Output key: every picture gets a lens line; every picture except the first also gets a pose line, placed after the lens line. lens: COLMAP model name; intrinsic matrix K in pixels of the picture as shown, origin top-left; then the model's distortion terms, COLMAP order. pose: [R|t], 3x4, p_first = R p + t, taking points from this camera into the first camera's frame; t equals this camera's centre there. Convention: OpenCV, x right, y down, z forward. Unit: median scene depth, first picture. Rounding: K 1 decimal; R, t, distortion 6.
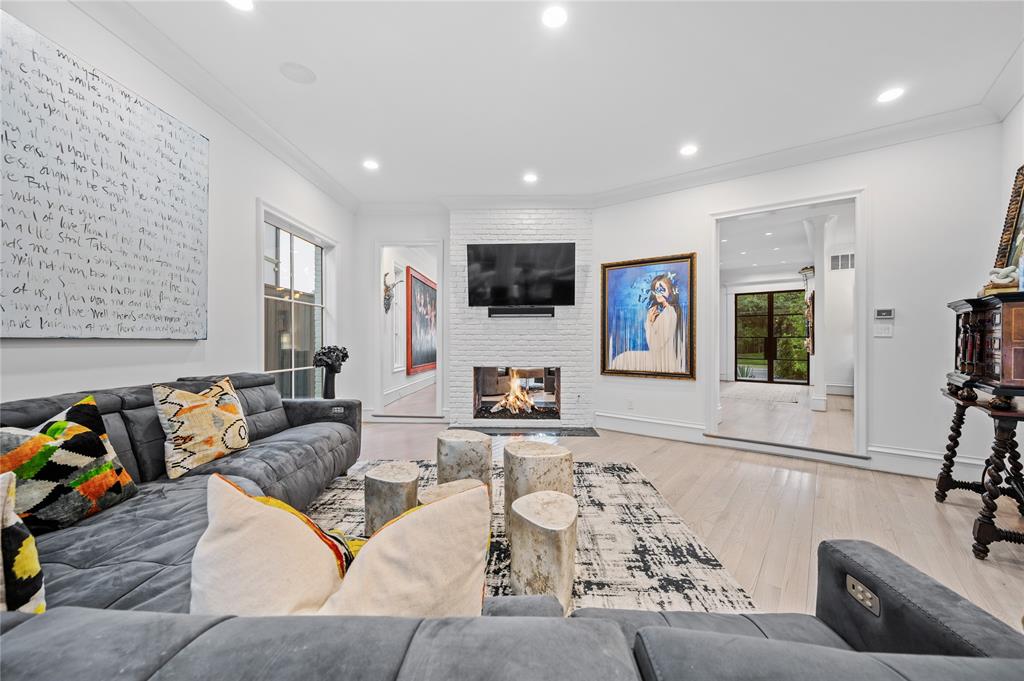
lens RADIAL K [[411.6, 0, 516.2], [0, 411.6, 338.3], [0, 0, 1]] dist [0.011243, -0.000055]
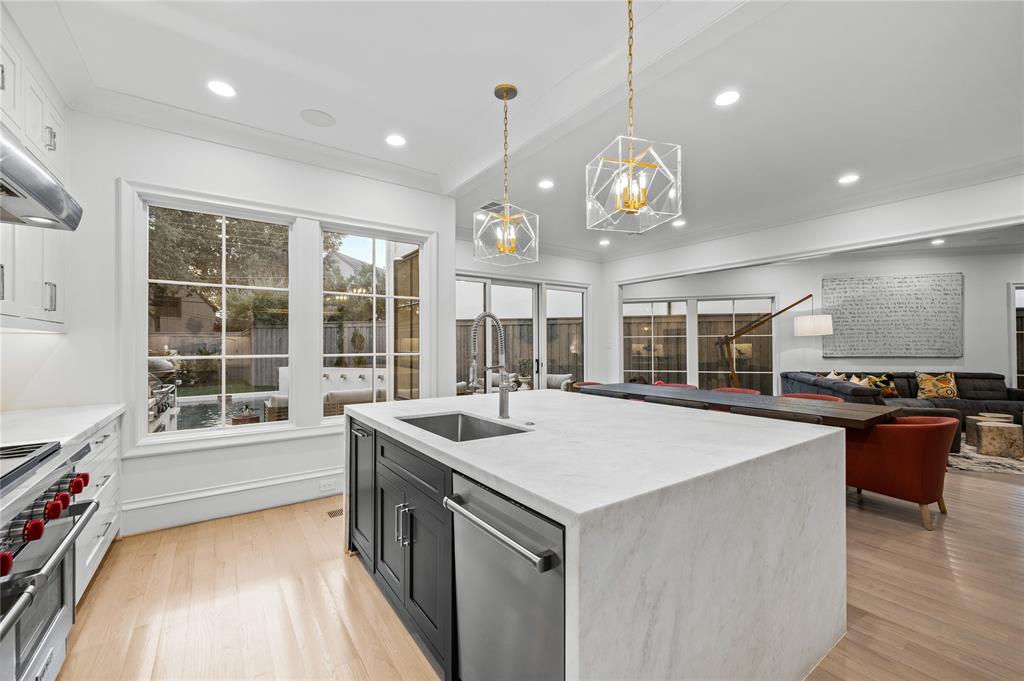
lens RADIAL K [[408.9, 0, 512.0], [0, 408.9, 340.5], [0, 0, 1]] dist [-0.000808, -0.000118]
pose [[-0.273335, -0.008197, -0.961884, 3.083872], [0.013227, 0.999837, -0.012279, -0.134628], [0.961828, -0.016079, -0.273182, -1.175066]]
